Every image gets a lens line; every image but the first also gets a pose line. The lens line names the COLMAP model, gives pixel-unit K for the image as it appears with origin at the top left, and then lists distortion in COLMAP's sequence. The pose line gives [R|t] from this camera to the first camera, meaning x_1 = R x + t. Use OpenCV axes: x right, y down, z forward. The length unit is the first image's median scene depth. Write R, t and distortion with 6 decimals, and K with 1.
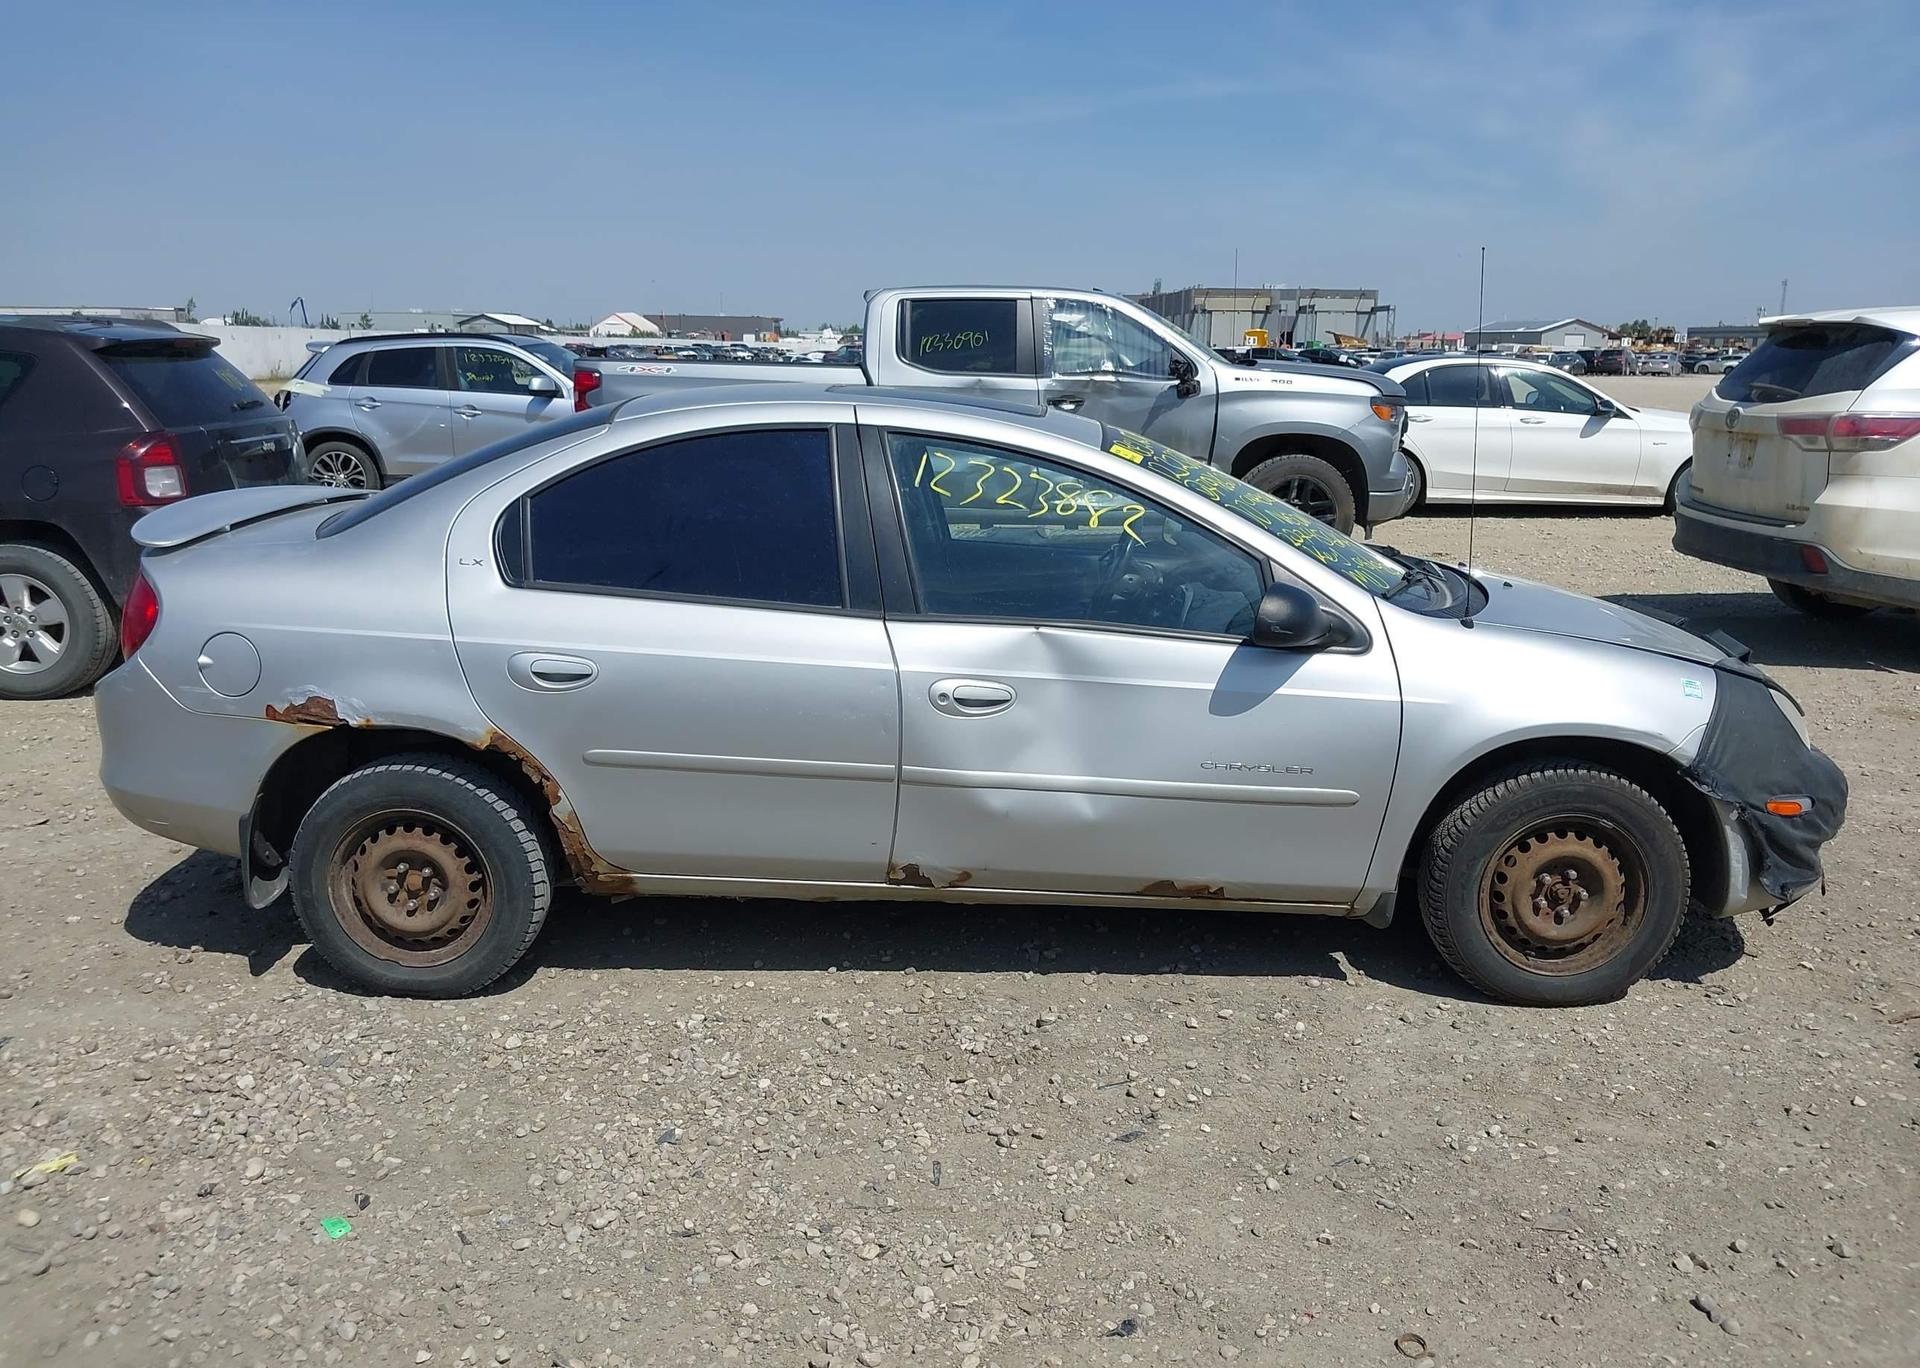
lens RADIAL K [[1556.1, 0, 960.7], [0, 1556.1, 670.3], [0, 0, 1]] dist [0.014440, -0.022214]
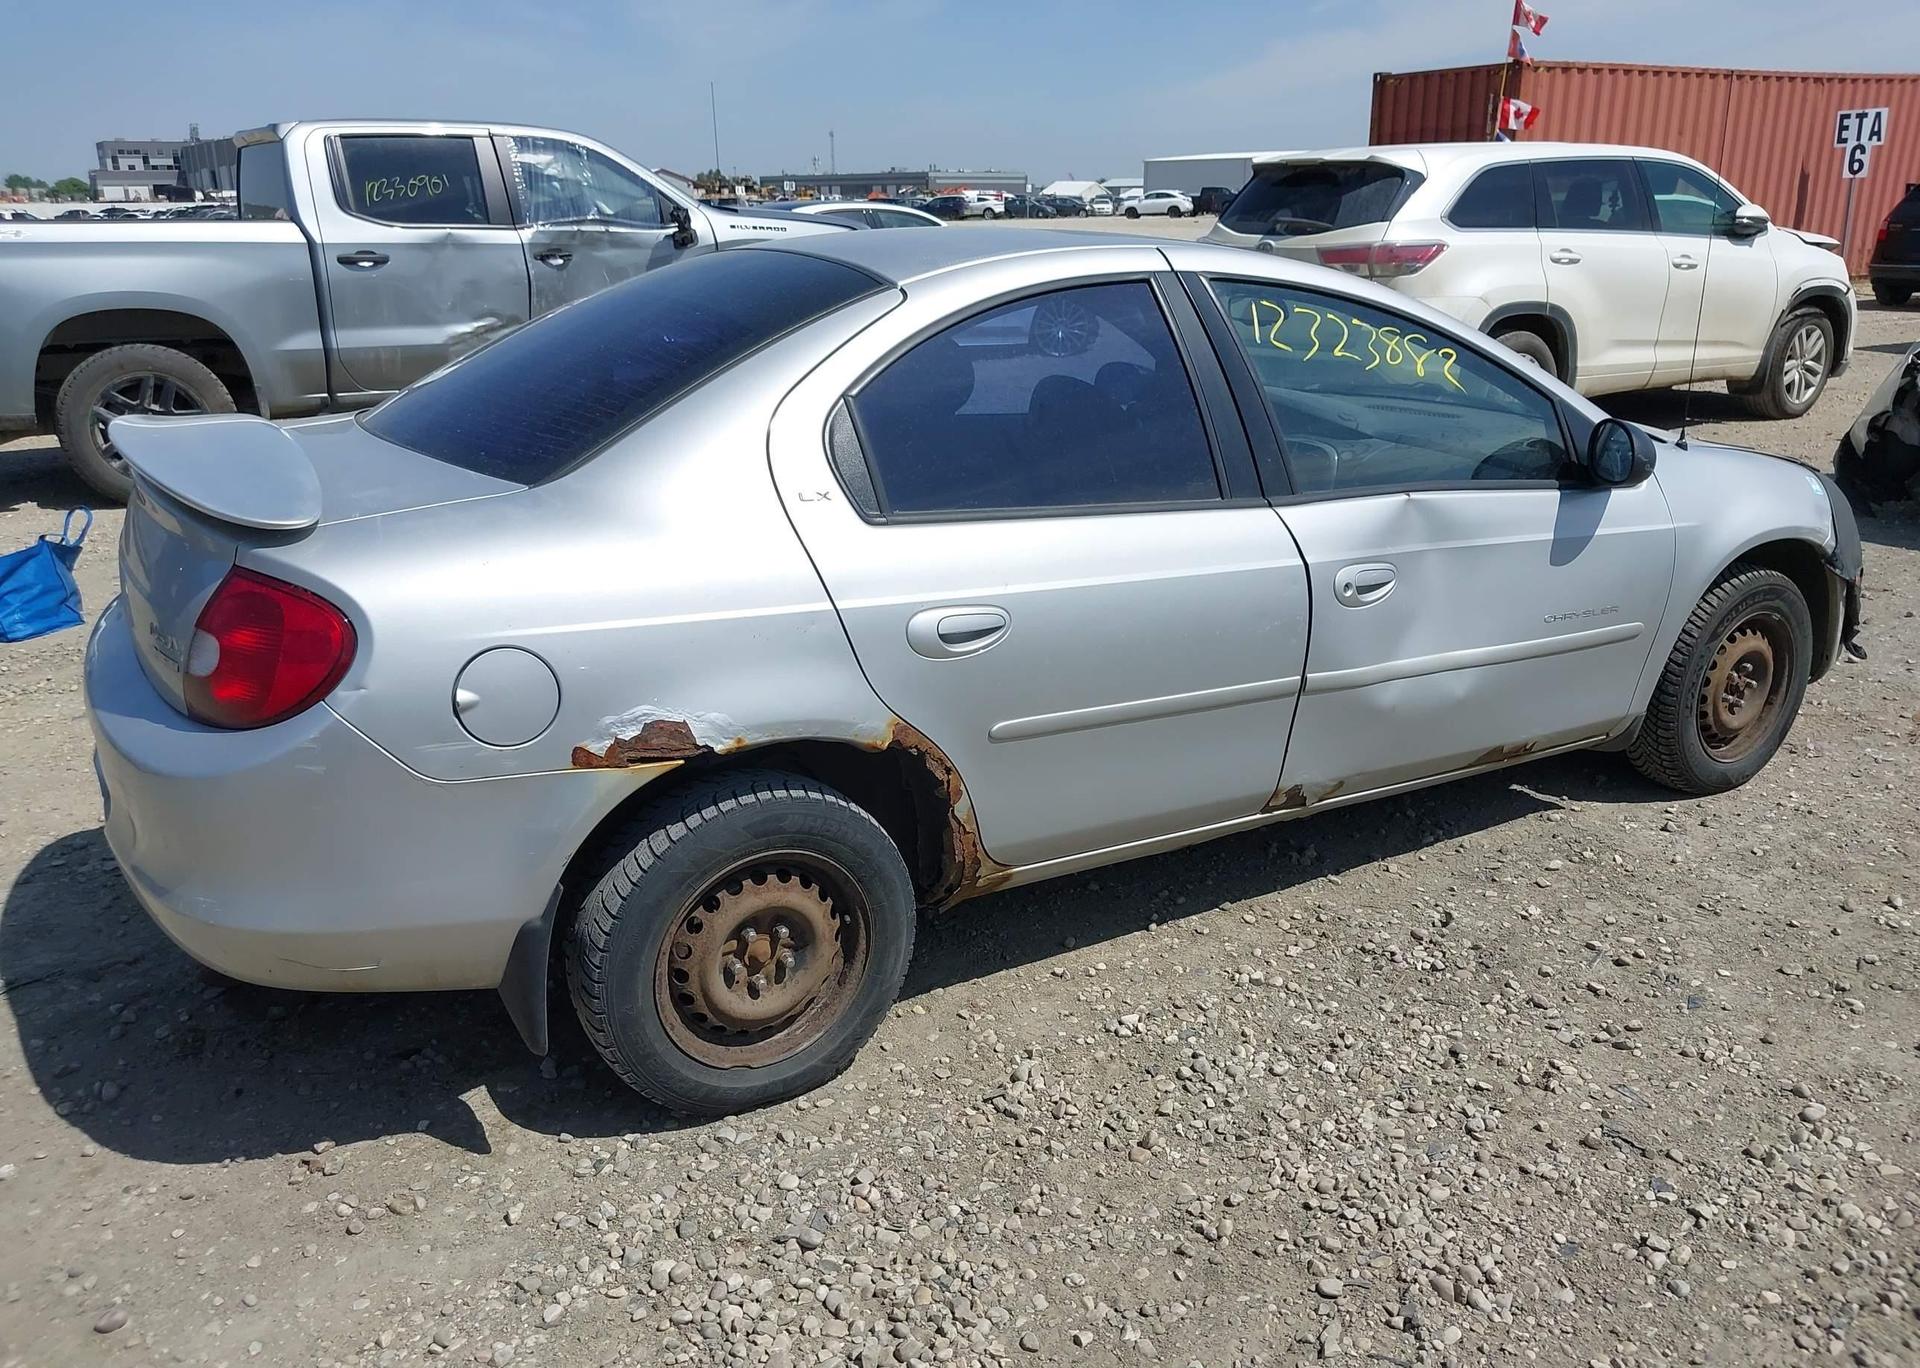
lens RADIAL K [[1556.1, 0, 966.8], [0, 1556.1, 688.4], [0, 0, 1]] dist [0.014440, -0.022214]
pose [[0.840637, -0.175006, 0.512544, -0.621302], [0.123330, 0.983347, 0.133482, -0.066853], [-0.527369, -0.048998, 0.848222, 0.357659]]
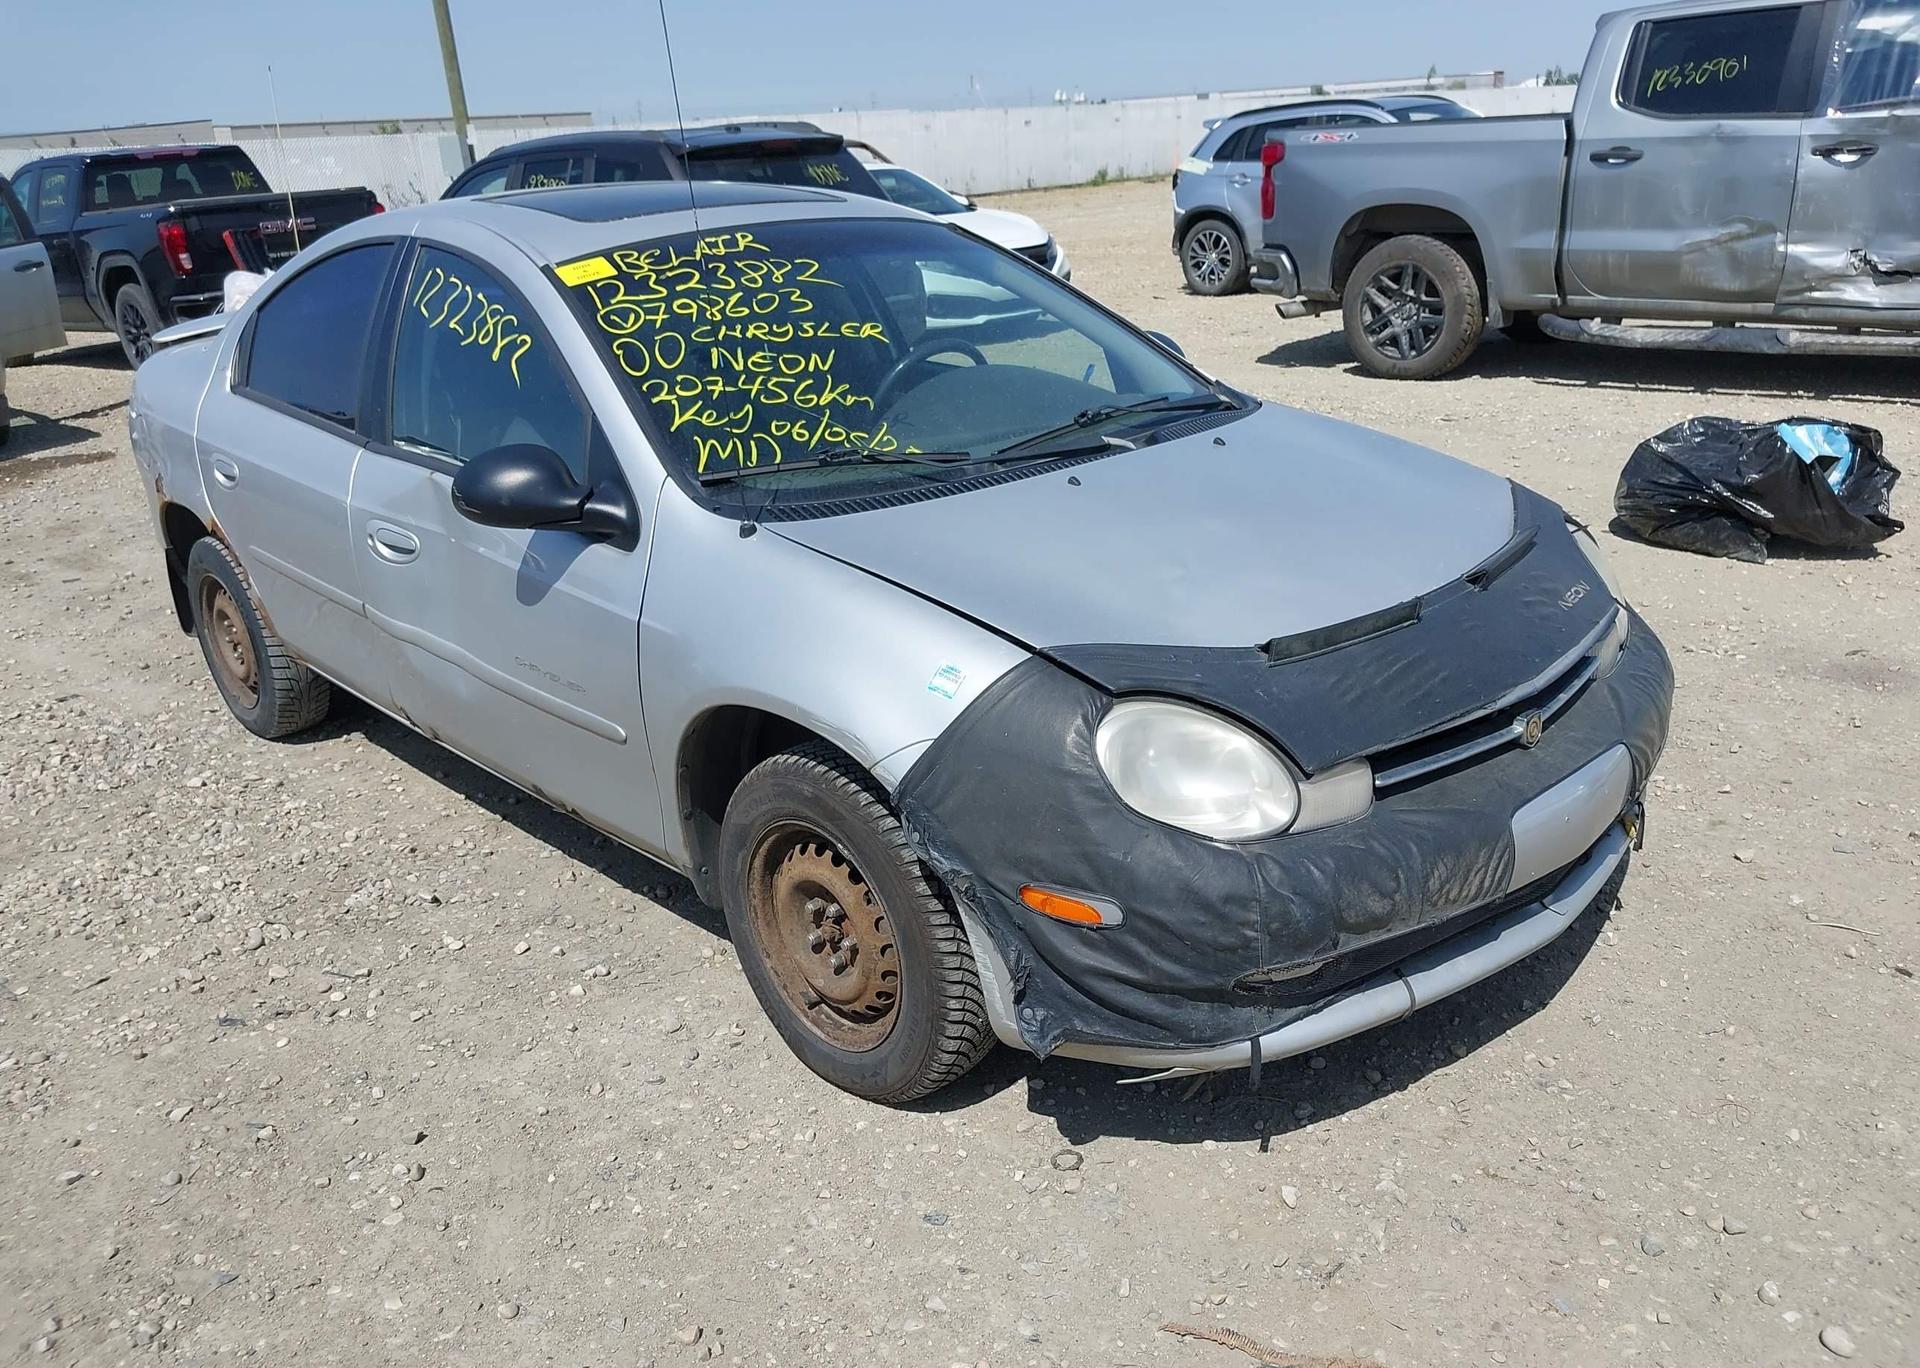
lens RADIAL K [[1556.1, 0, 934.3], [0, 1556.1, 681.4], [0, 0, 1]] dist [0.014440, -0.022214]
pose [[0.695417, 0.189281, -0.693231, 0.864692], [-0.082804, 0.979368, 0.184343, -0.095943], [0.713820, -0.070793, 0.696742, 0.555296]]
